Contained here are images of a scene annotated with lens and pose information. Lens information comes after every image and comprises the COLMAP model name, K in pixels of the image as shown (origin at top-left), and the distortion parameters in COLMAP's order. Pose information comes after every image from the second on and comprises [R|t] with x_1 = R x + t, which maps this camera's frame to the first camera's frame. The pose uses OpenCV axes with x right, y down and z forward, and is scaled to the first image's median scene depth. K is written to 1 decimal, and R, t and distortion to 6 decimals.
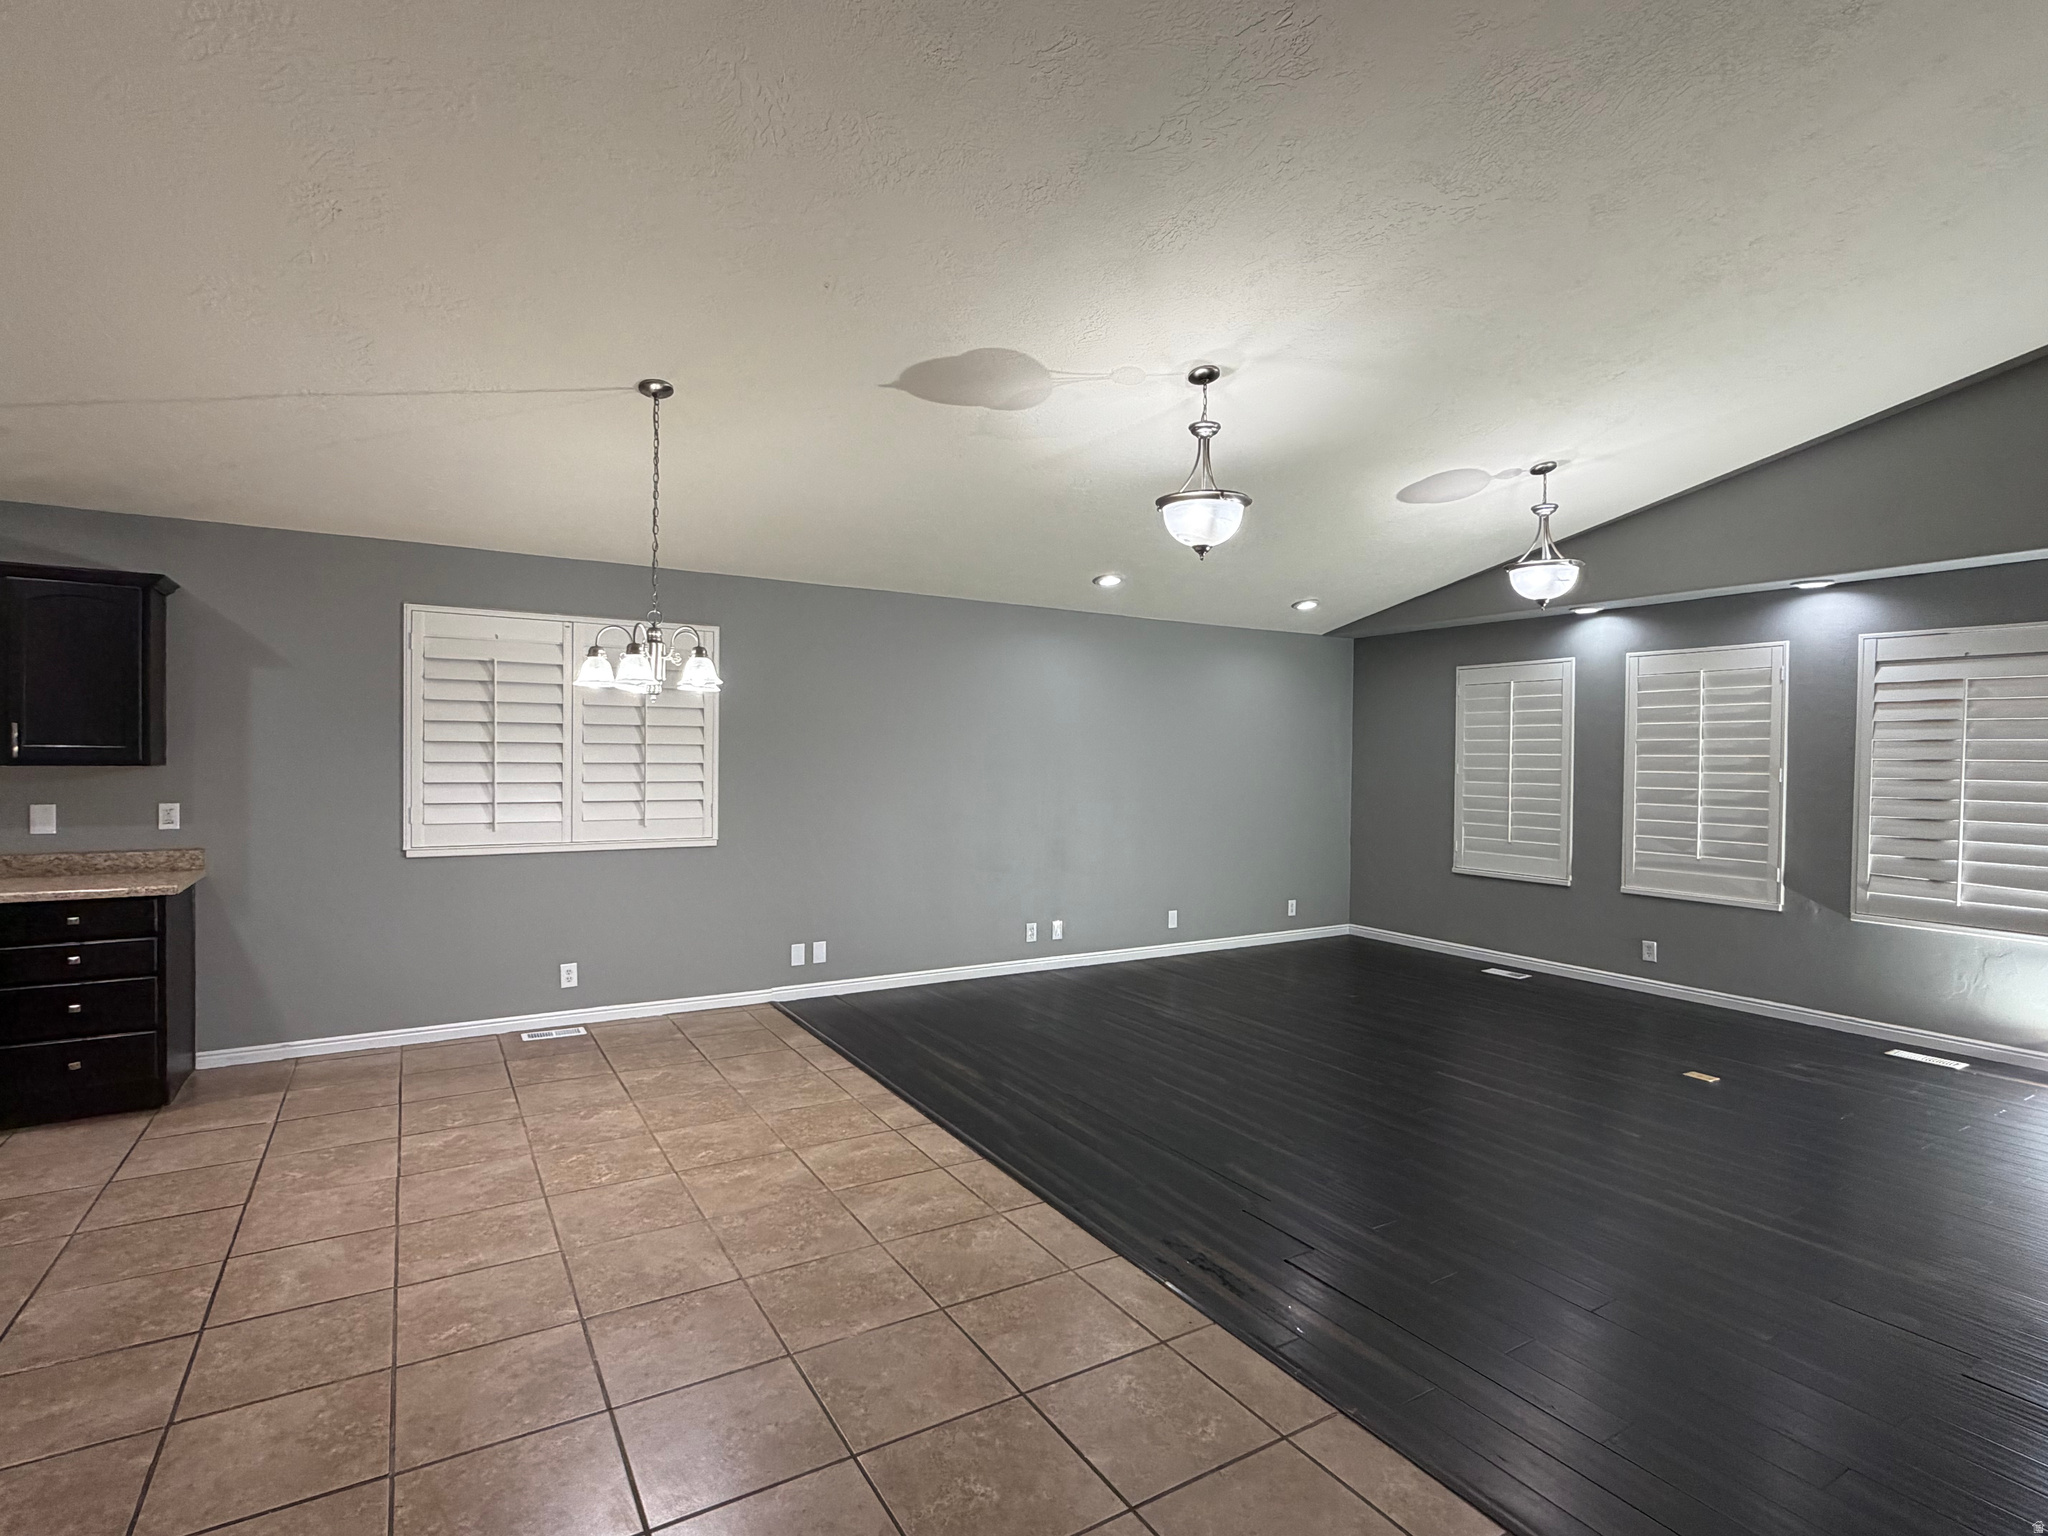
lens RADIAL K [[1013.9, 0, 1021.6], [0, 1013.9, 767.3], [0, 0, 1]] dist [0.001874, -0.002200]
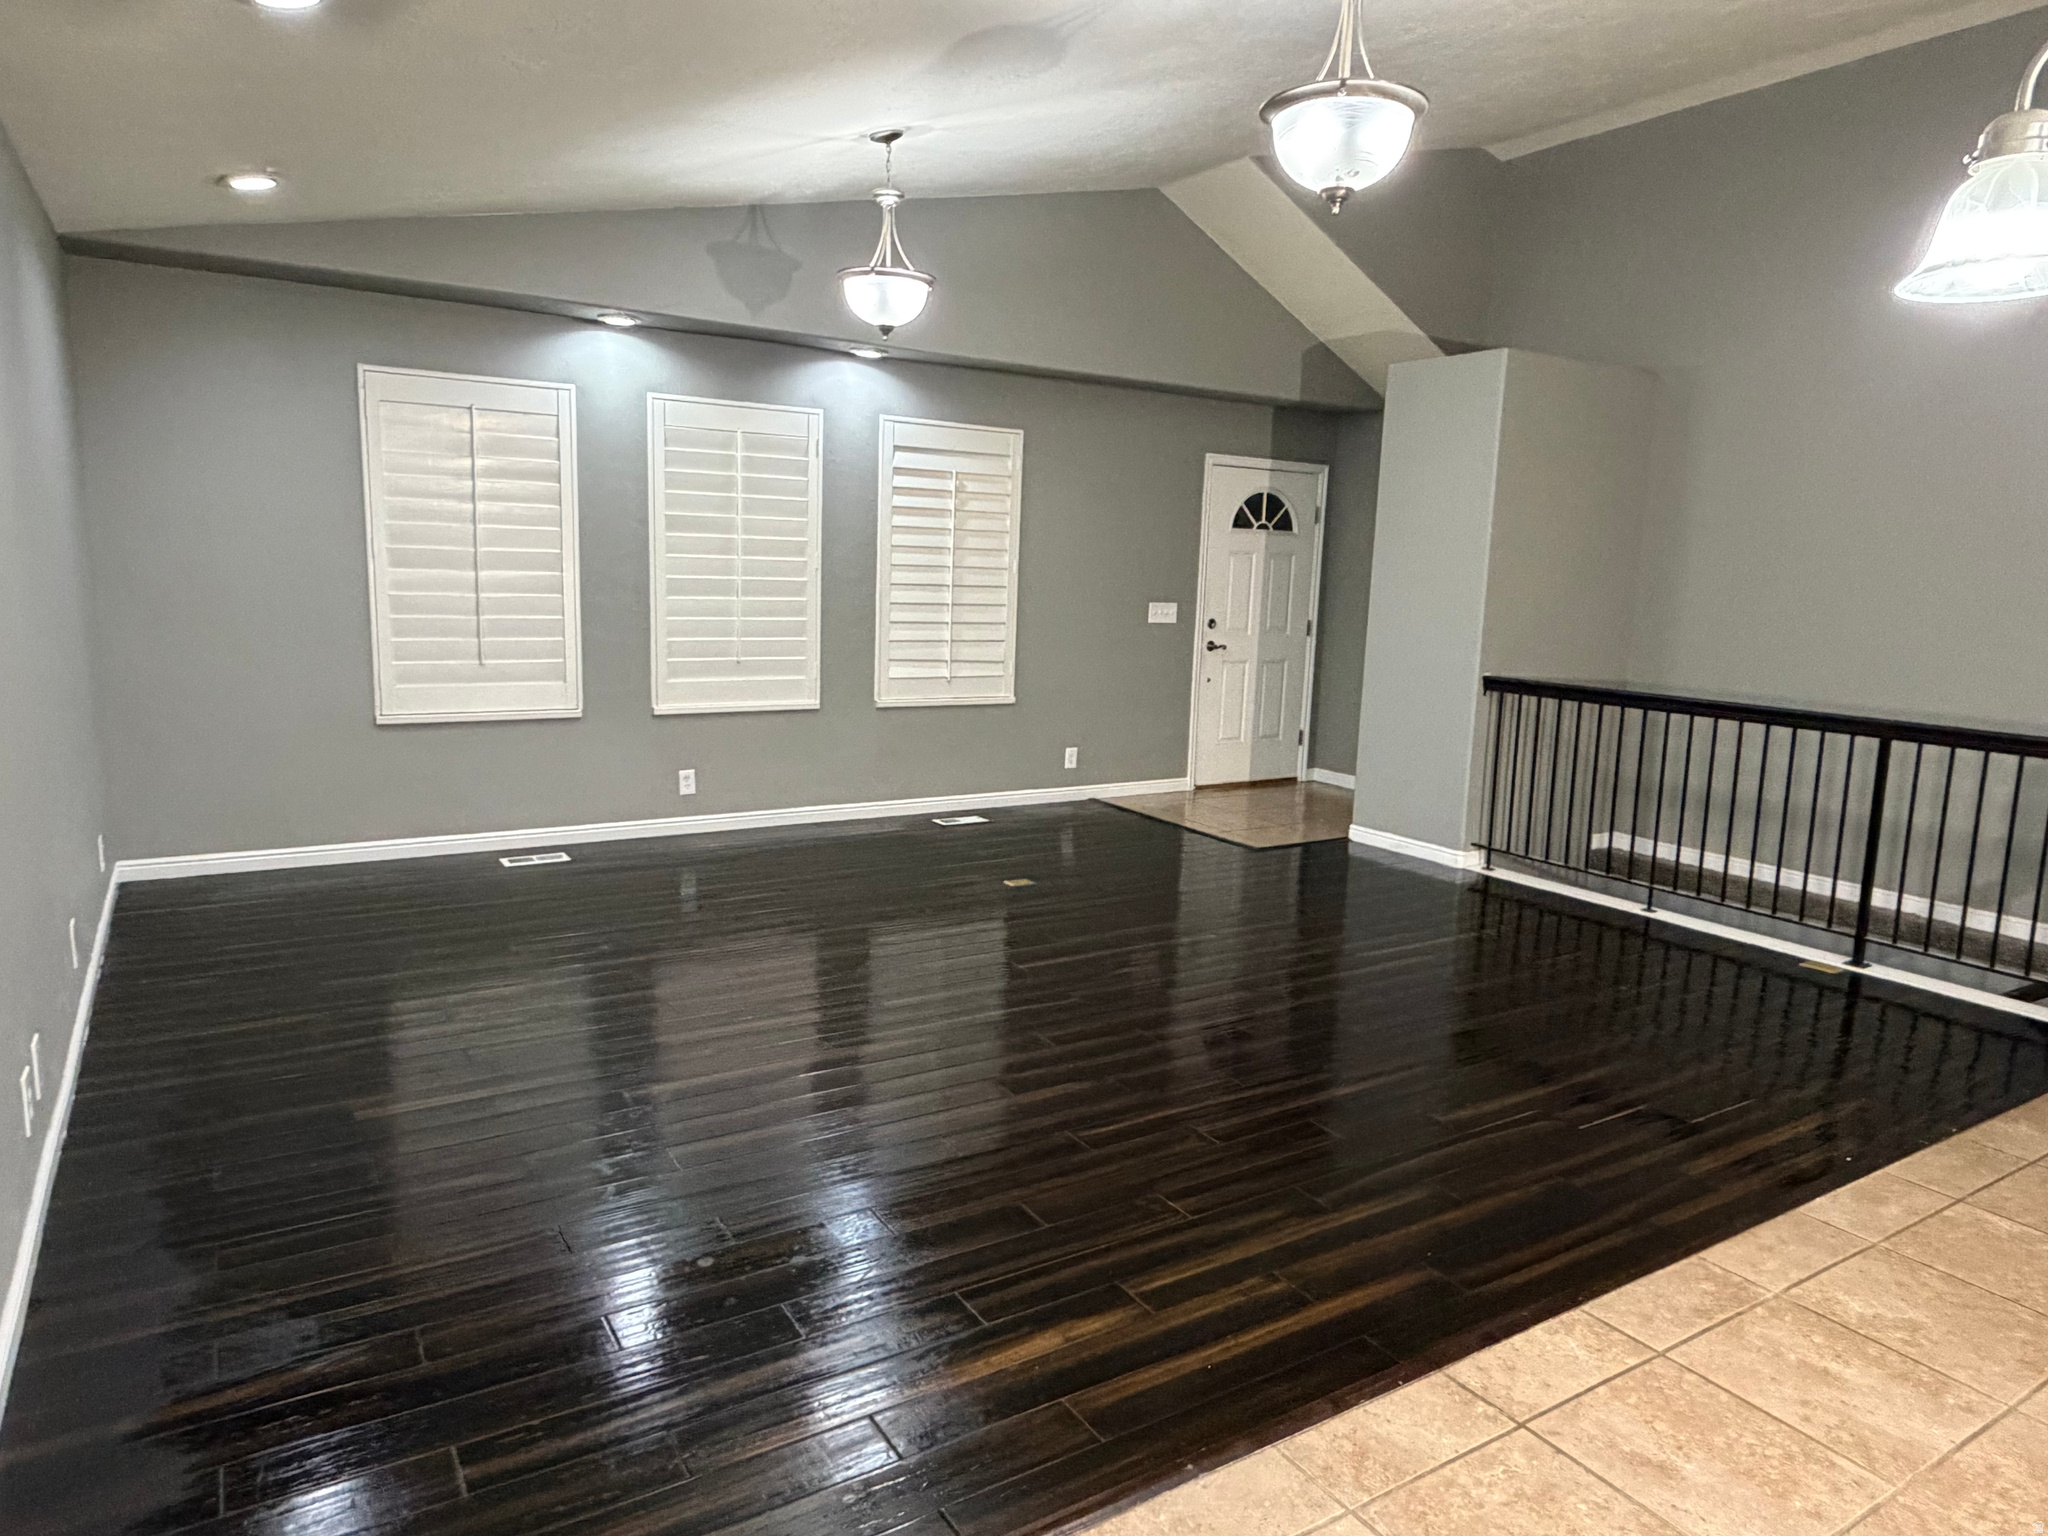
lens RADIAL K [[1289.9, 0, 1017.7], [0, 1289.9, 760.3], [0, 0, 1]] dist [-0.002419, 0.002556]
pose [[-0.019287, -0.162540, 0.986513, -0.427600], [-0.021208, 0.986541, 0.162130, -0.006891], [-0.999589, -0.017795, -0.022474, 0.847912]]
